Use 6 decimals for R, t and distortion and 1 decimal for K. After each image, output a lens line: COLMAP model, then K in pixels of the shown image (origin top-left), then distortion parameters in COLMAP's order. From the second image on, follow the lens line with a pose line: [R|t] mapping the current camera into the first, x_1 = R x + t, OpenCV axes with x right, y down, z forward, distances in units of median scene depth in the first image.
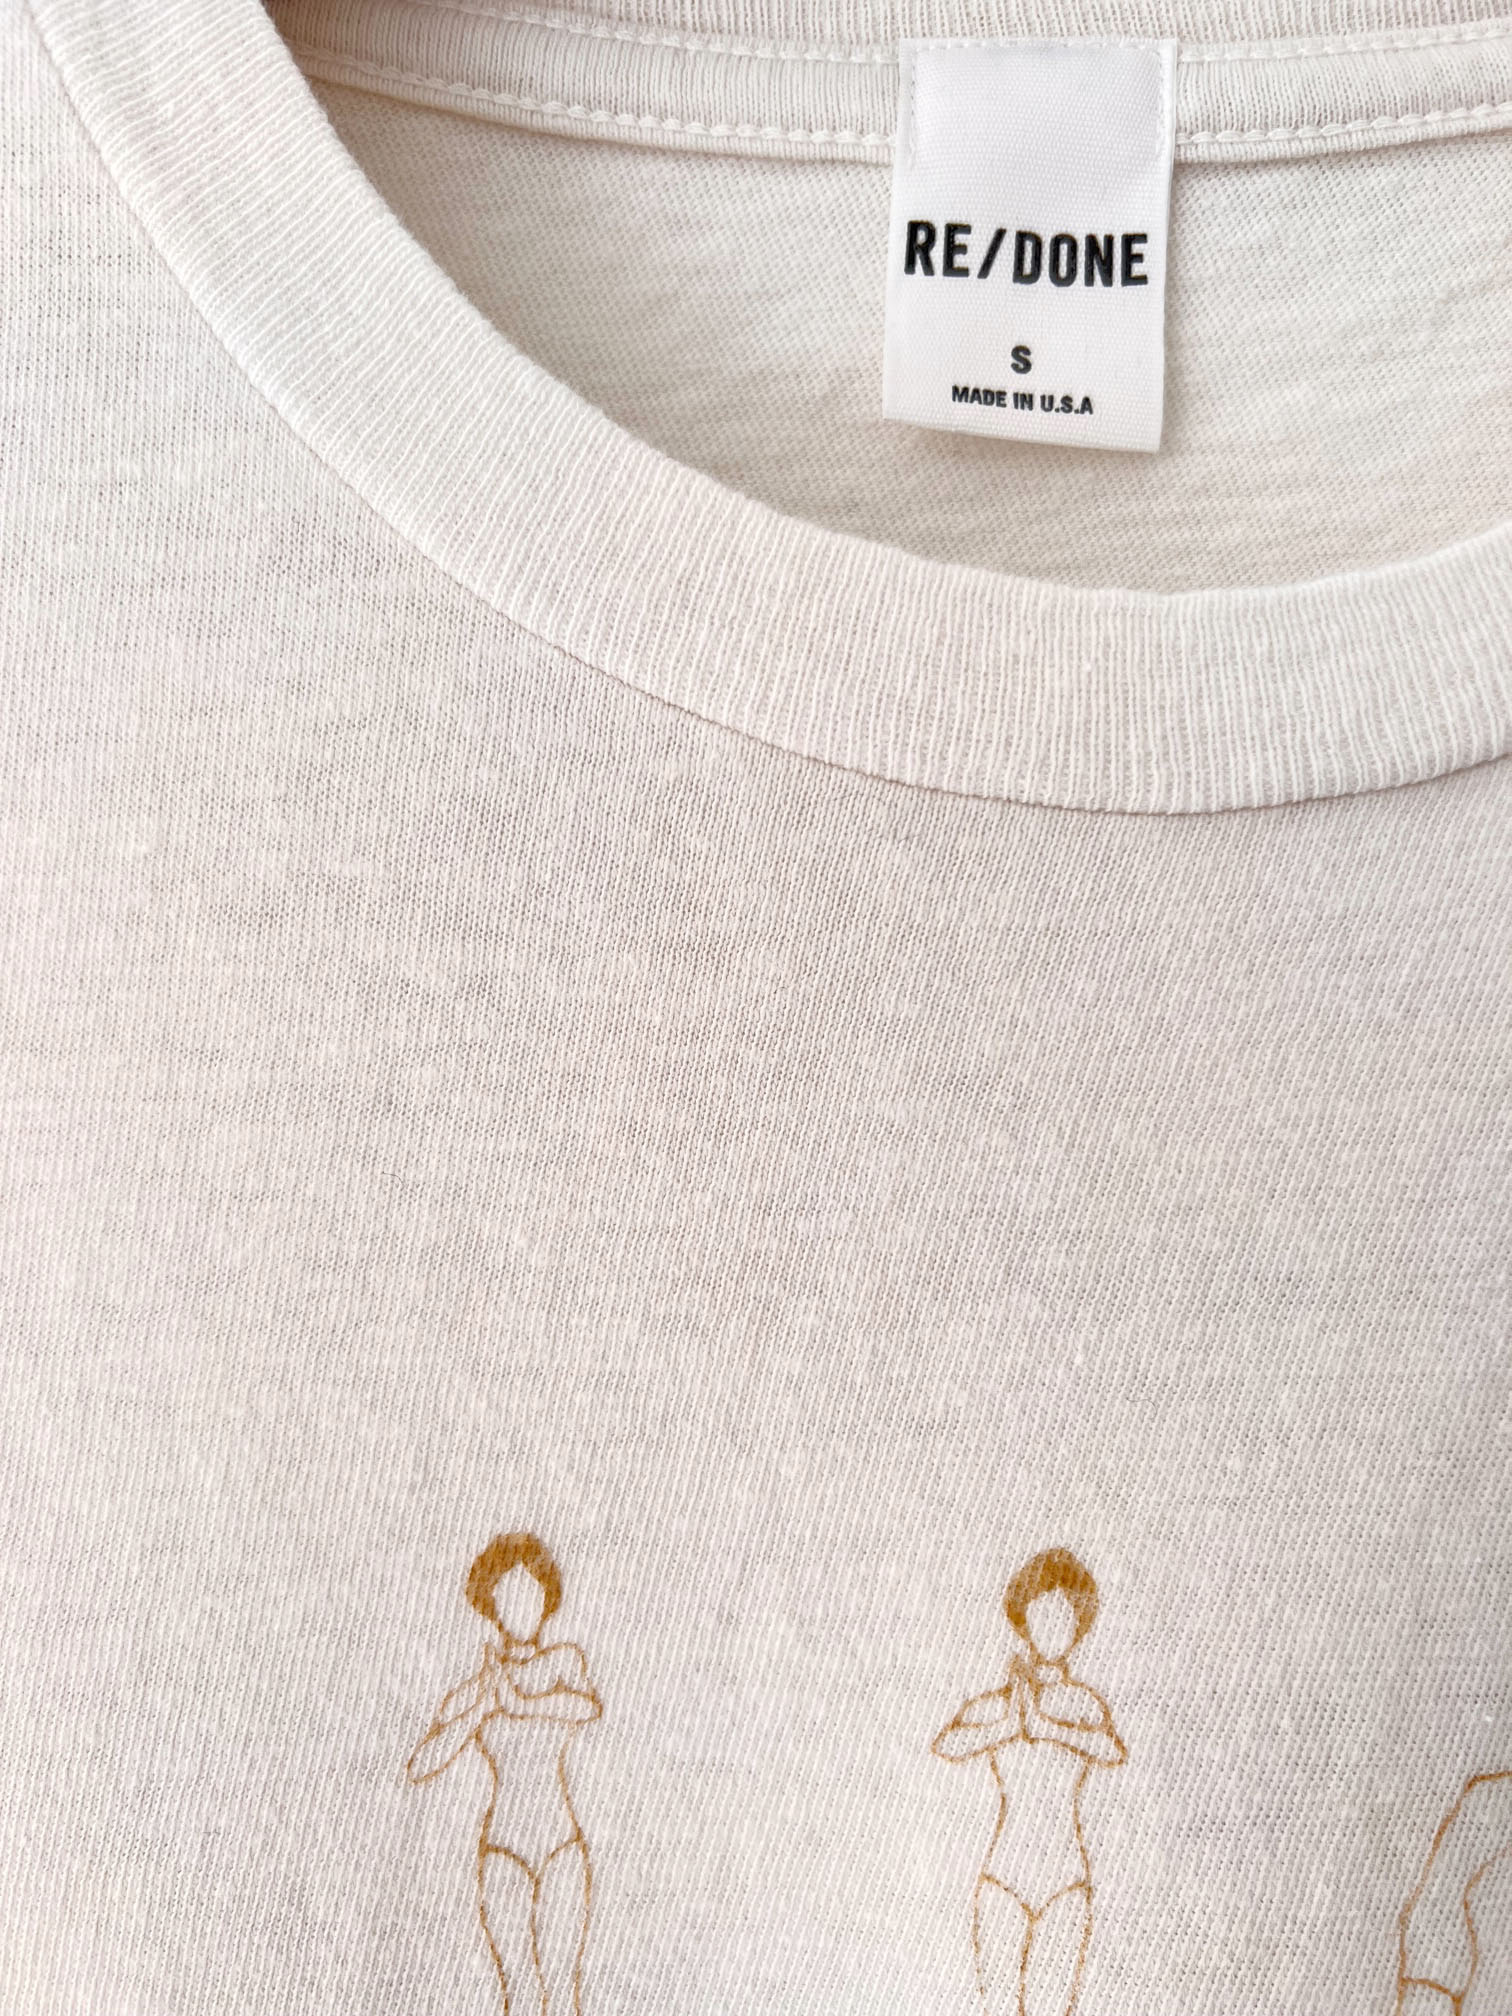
lens RADIAL K [[1515.6, 0, 755.4], [0, 1515.6, 1003.4], [0, 0, 1]] dist [0.038951, -0.041950]
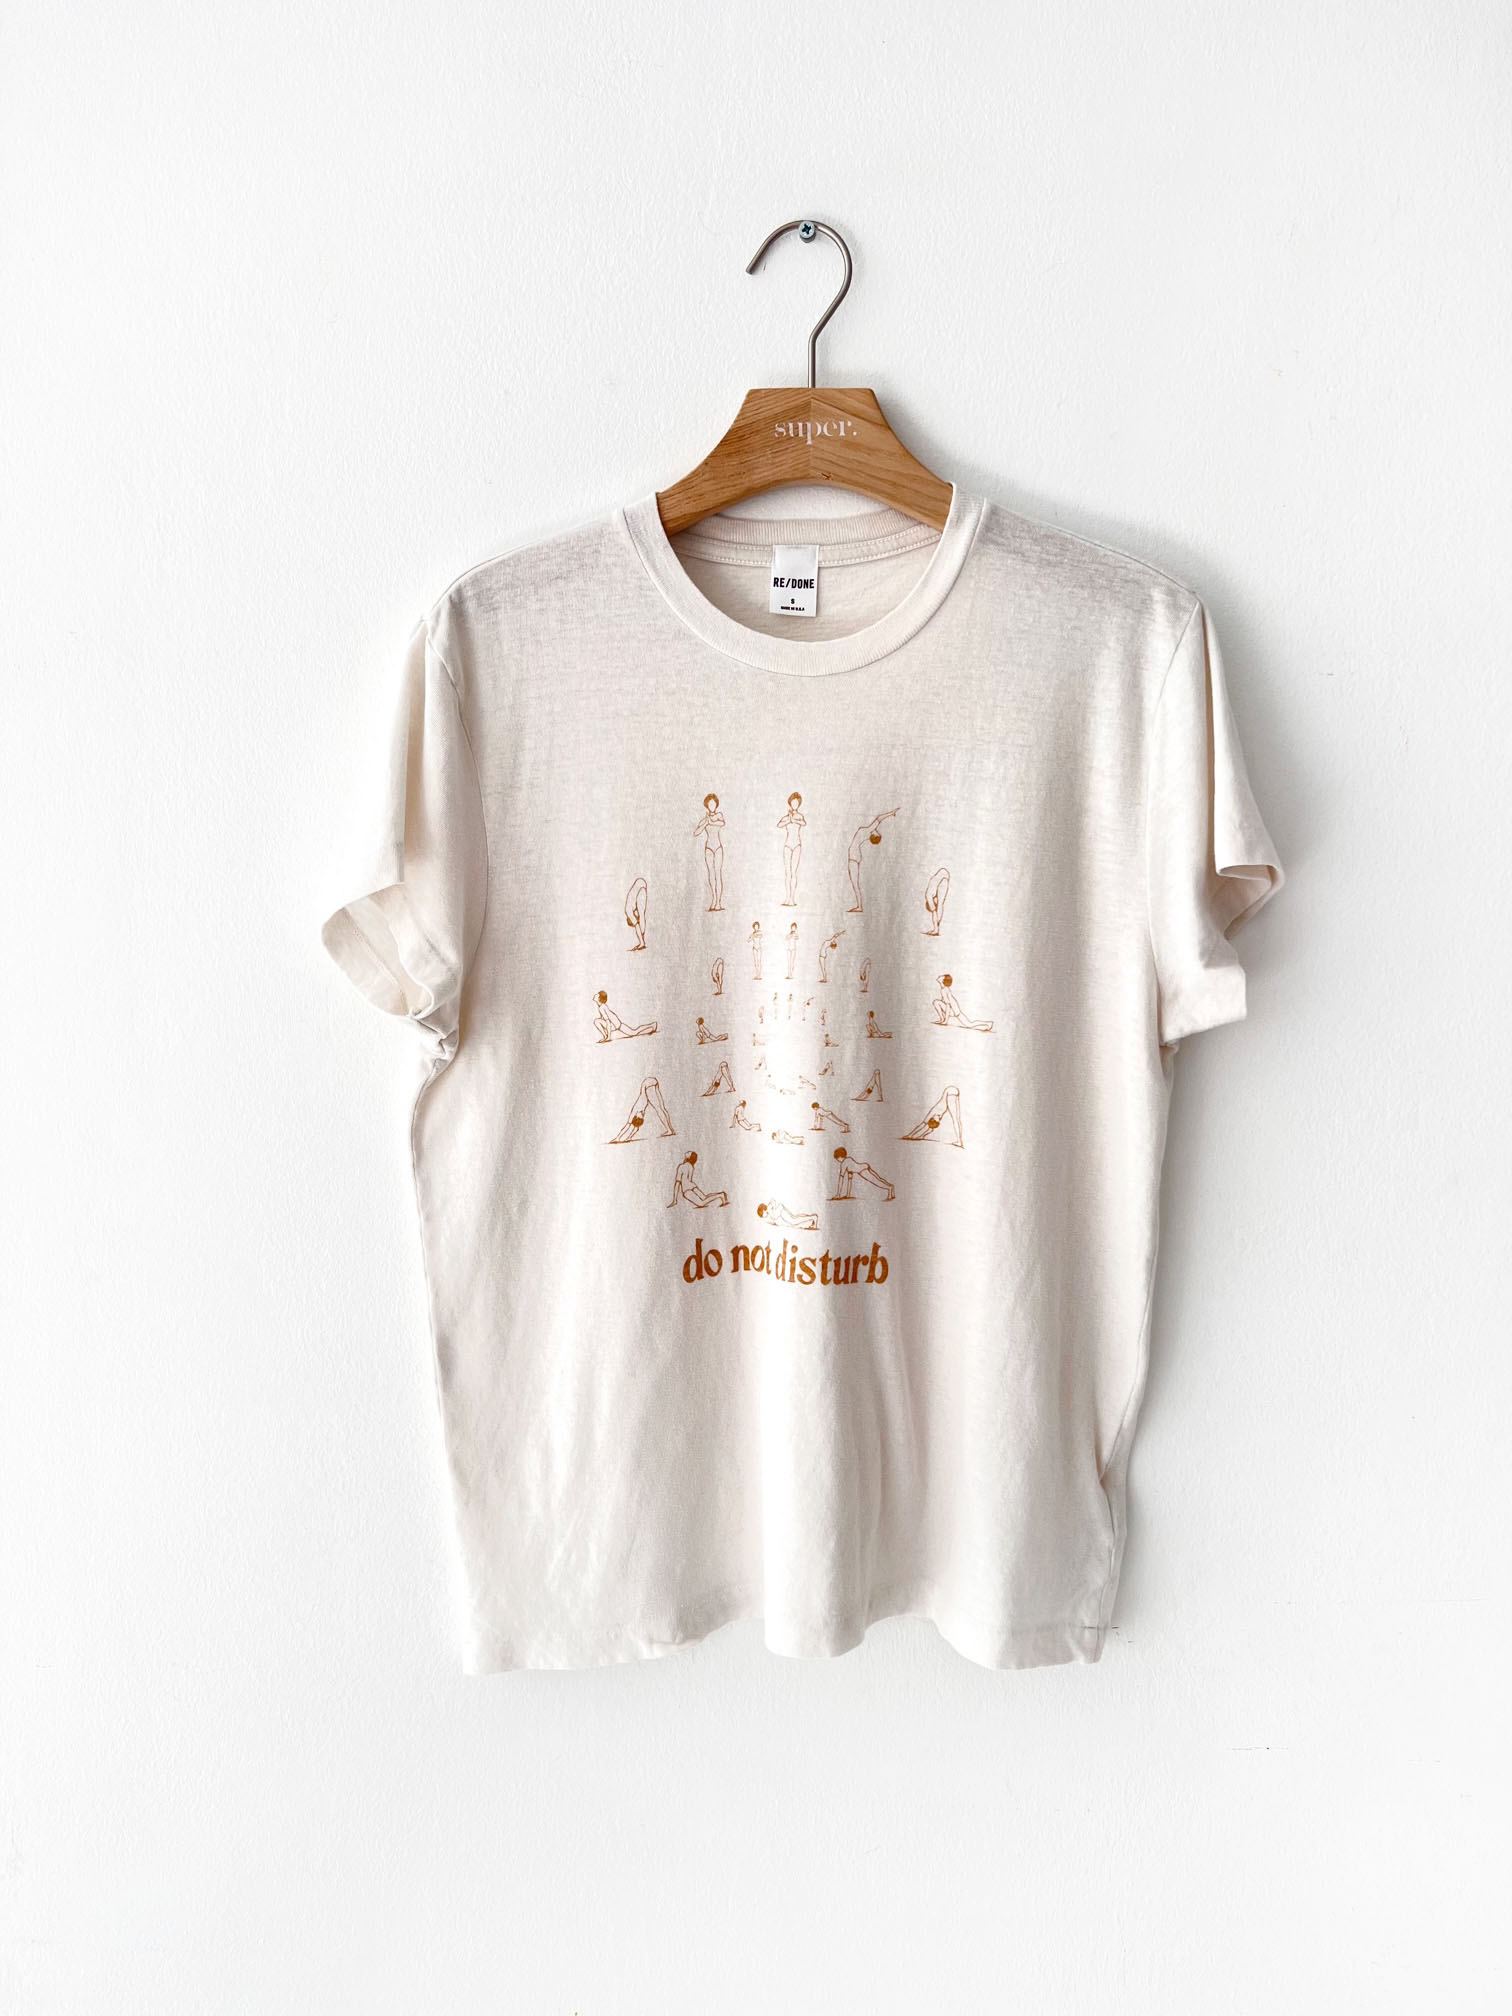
lens RADIAL K [[1515.6, 0, 759.2], [0, 1515.6, 1015.7], [0, 0, 1]] dist [0.038951, -0.041950]
pose [[0.999999, -0.001026, 0.000237, 0.037552], [0.000999, 0.995545, 0.094281, 0.670757], [-0.000333, -0.094281, 0.995546, -5.330967]]
